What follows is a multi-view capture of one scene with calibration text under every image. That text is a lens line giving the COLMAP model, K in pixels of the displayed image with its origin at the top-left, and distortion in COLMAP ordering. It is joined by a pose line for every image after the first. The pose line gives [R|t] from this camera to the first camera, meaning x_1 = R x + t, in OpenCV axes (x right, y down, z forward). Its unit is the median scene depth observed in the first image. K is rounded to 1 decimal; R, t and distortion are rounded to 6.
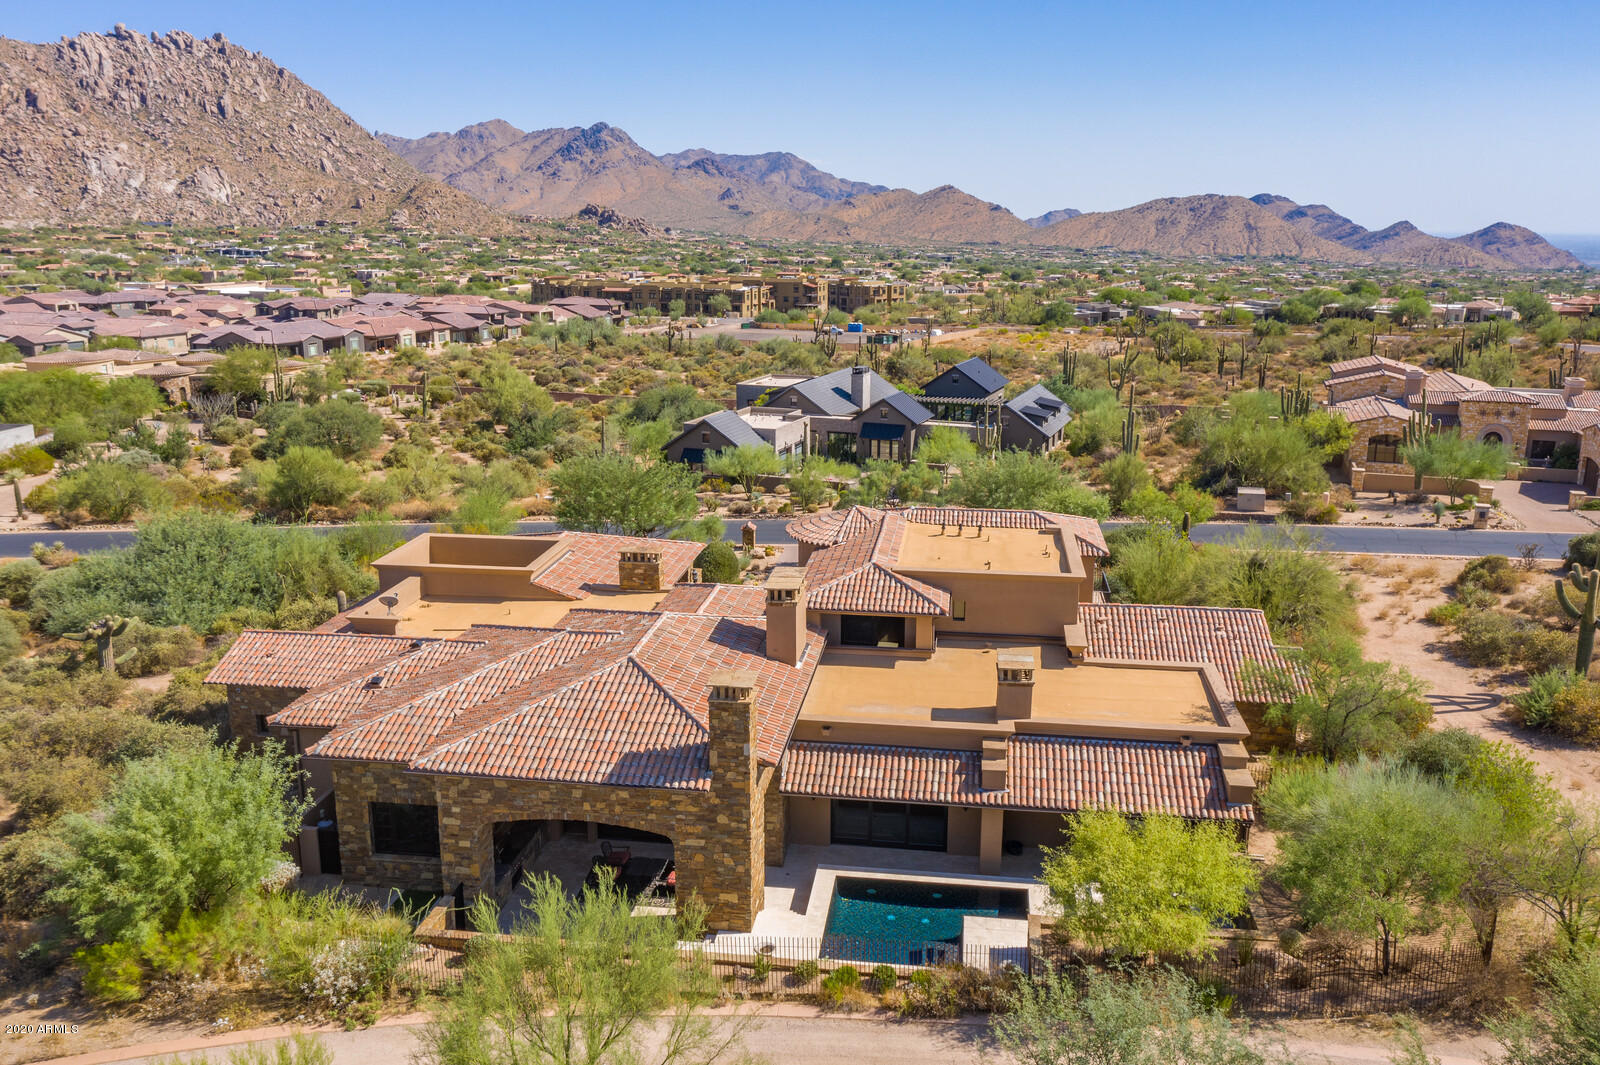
lens RADIAL K [[1275.0, 0, 800.0], [0, 1275.0, 532.5], [0, 0, 1]] dist [-0.006520, 0.010050]
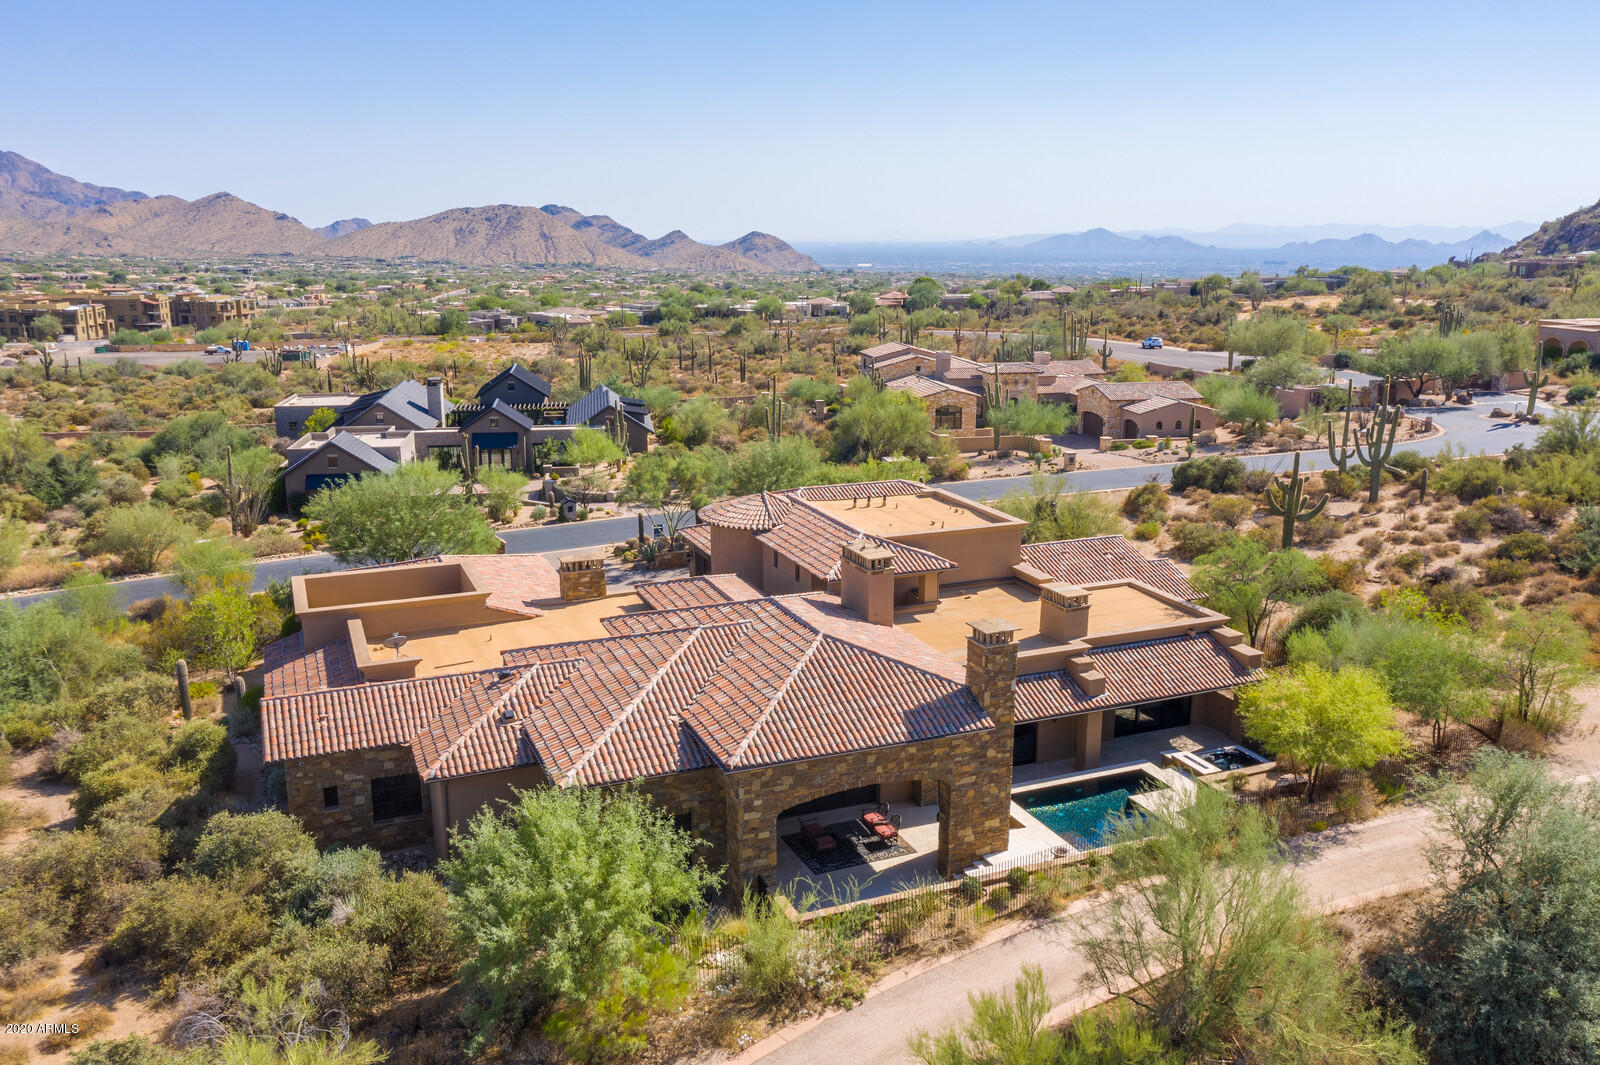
lens RADIAL K [[1275.0, 0, 800.0], [0, 1275.0, 532.5], [0, 0, 1]] dist [-0.006520, 0.010050]
pose [[0.859030, -0.118384, 0.498050, -0.265122], [0.122041, 0.992201, 0.025347, -0.005768], [-0.497166, 0.039008, 0.866778, 0.037916]]
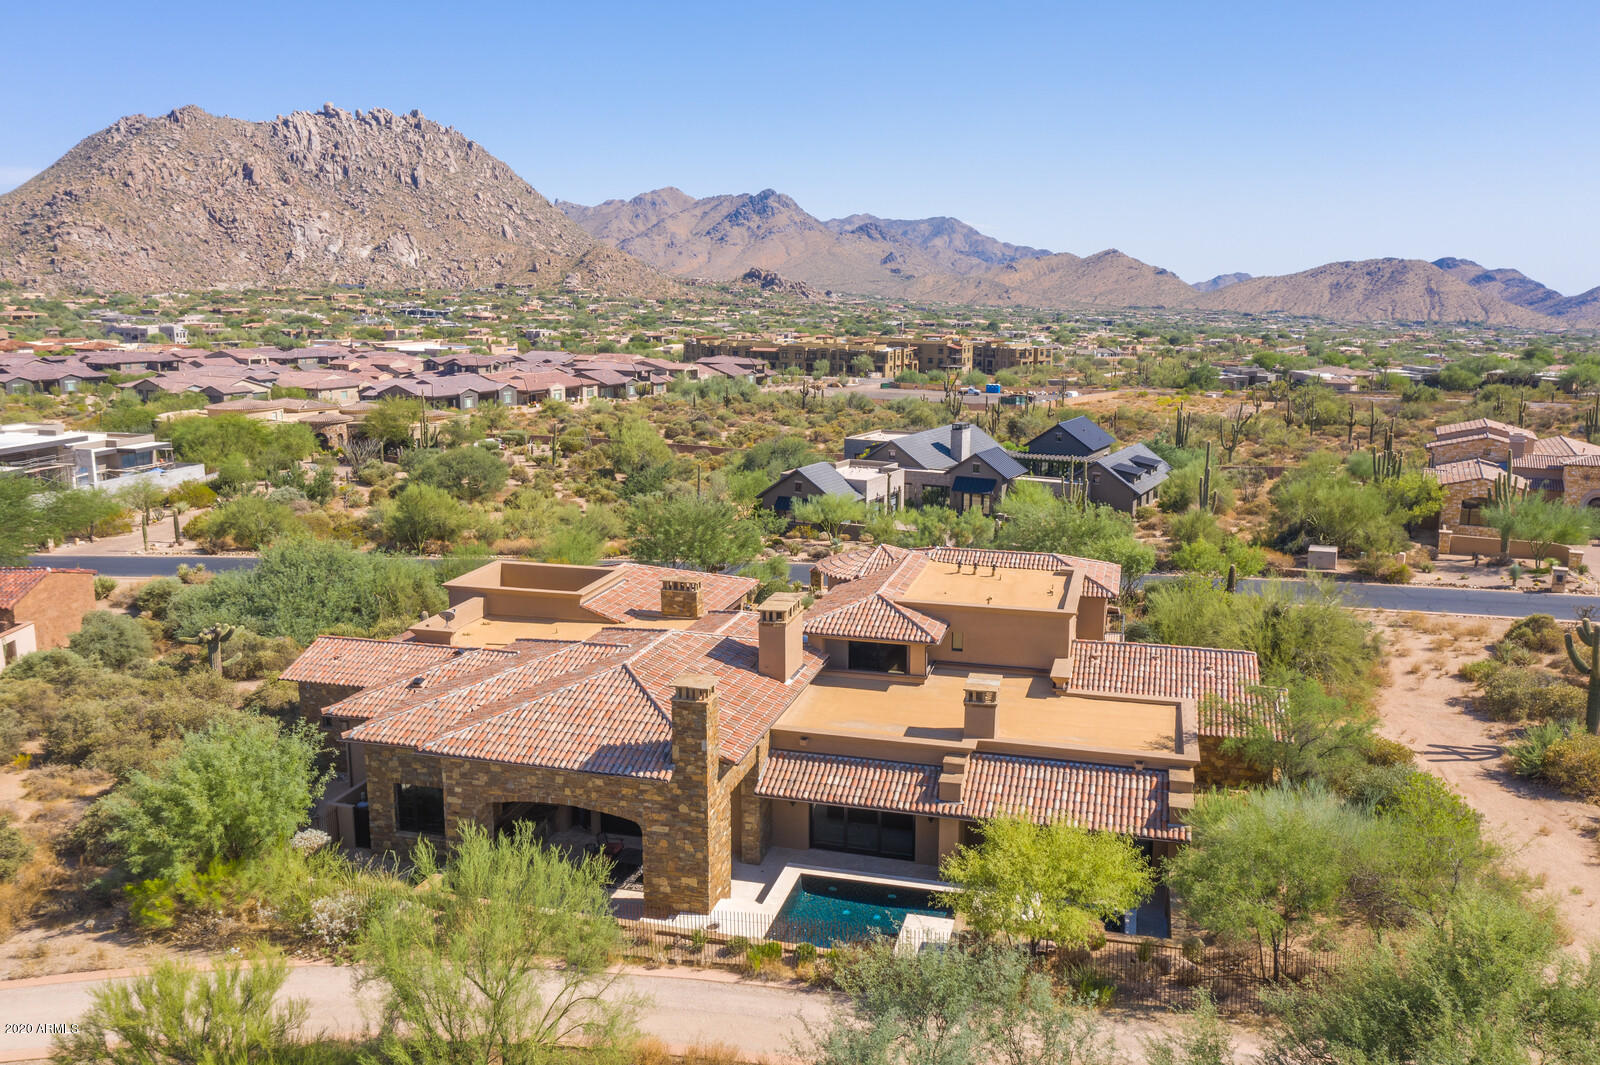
lens RADIAL K [[1275.0, 0, 800.0], [0, 1275.0, 532.5], [0, 0, 1]] dist [-0.006520, 0.010050]
pose [[0.992022, 0.025584, -0.123444, 0.061275], [-0.031442, 0.998458, -0.045745, 0.011487], [0.122083, 0.049262, 0.991297, -0.036379]]
